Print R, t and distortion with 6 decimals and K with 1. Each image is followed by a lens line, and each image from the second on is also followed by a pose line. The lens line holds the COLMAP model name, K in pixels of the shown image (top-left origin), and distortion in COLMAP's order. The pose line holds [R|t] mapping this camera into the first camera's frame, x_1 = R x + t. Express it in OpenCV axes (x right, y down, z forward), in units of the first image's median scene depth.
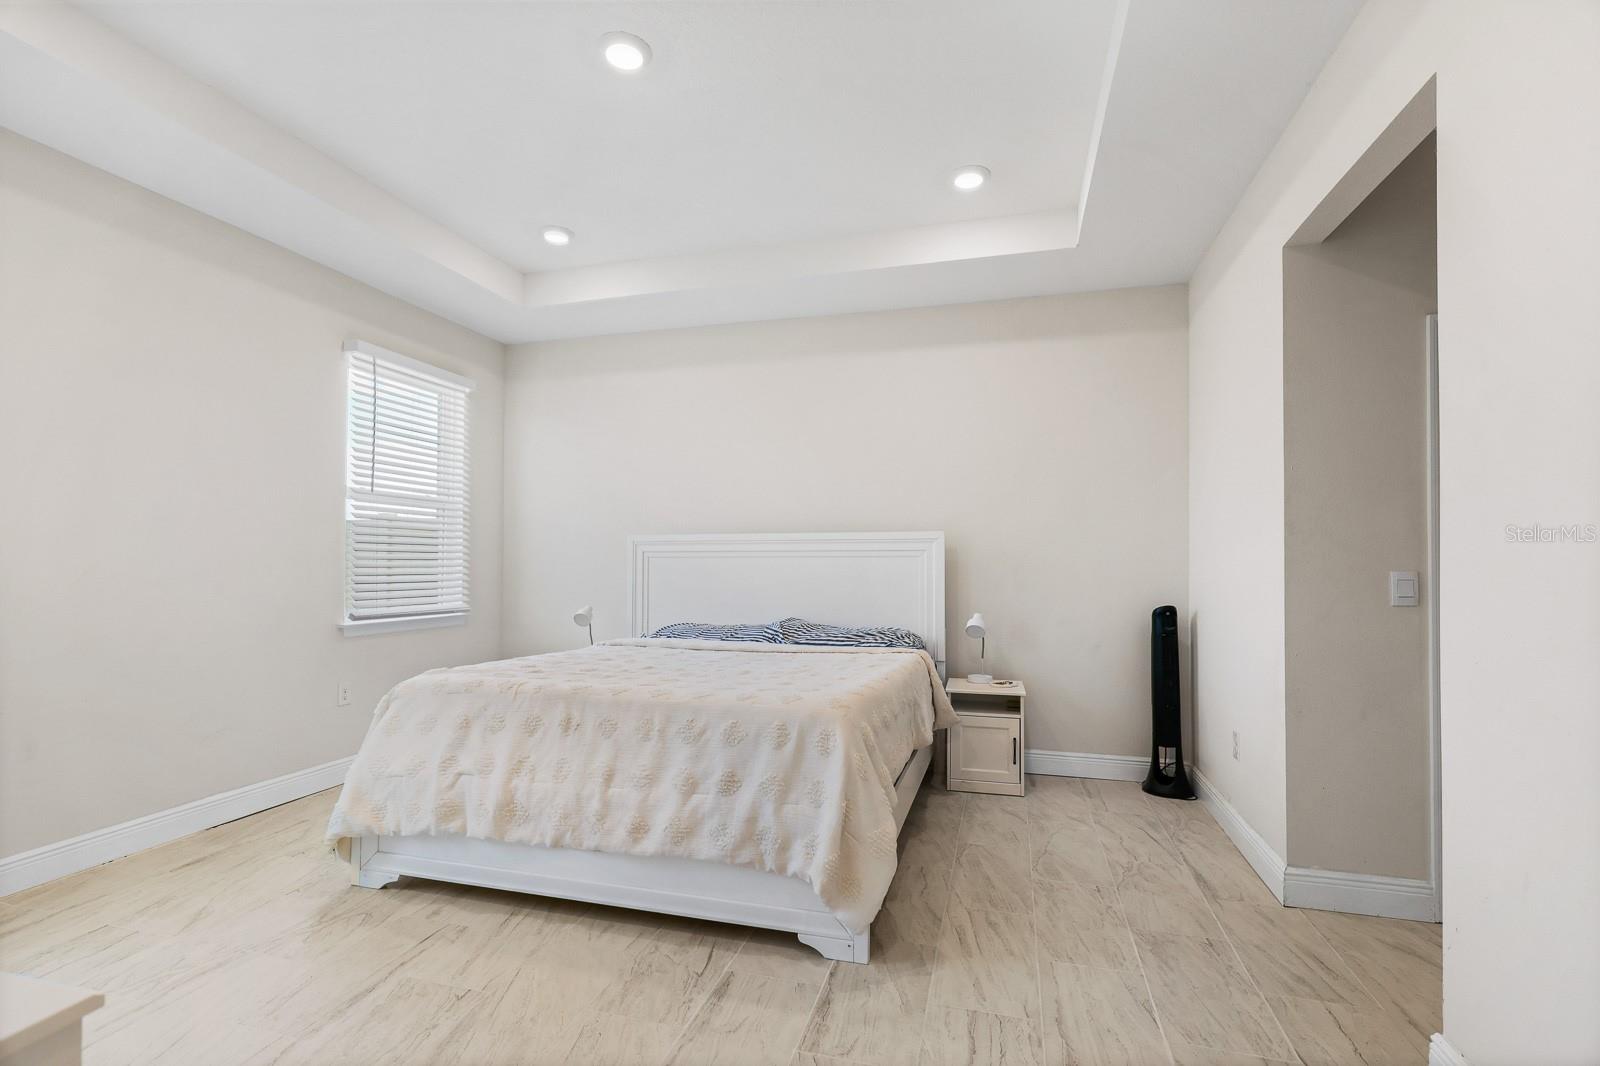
lens RADIAL K [[708.7, 0, 800.0], [0, 708.7, 533.0], [0, 0, 1]] dist [-0.002299, -0.000252]
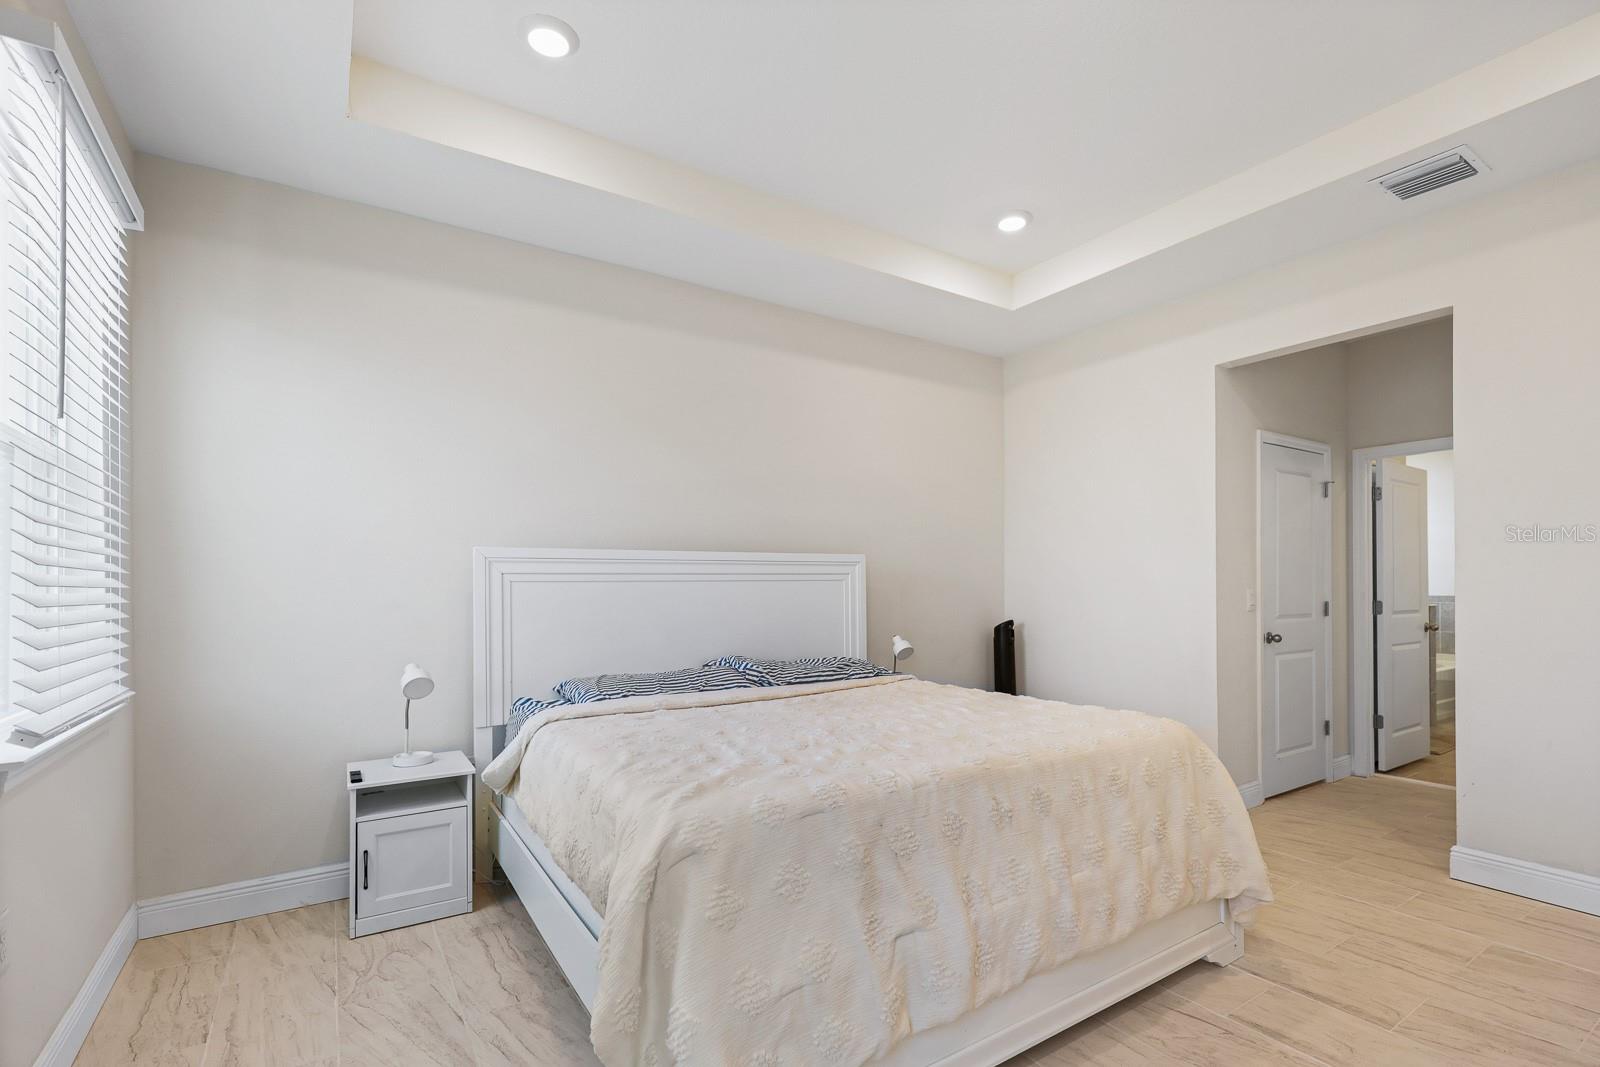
lens RADIAL K [[731.1, 0, 810.2], [0, 731.1, 562.1], [0, 0, 1]] dist [-0.000576, 0.000258]
pose [[0.660115, 0.017097, 0.750970, -1.022718], [-0.022483, 0.999743, -0.002998, 0.021055], [-0.750828, -0.014905, 0.660329, 0.656626]]
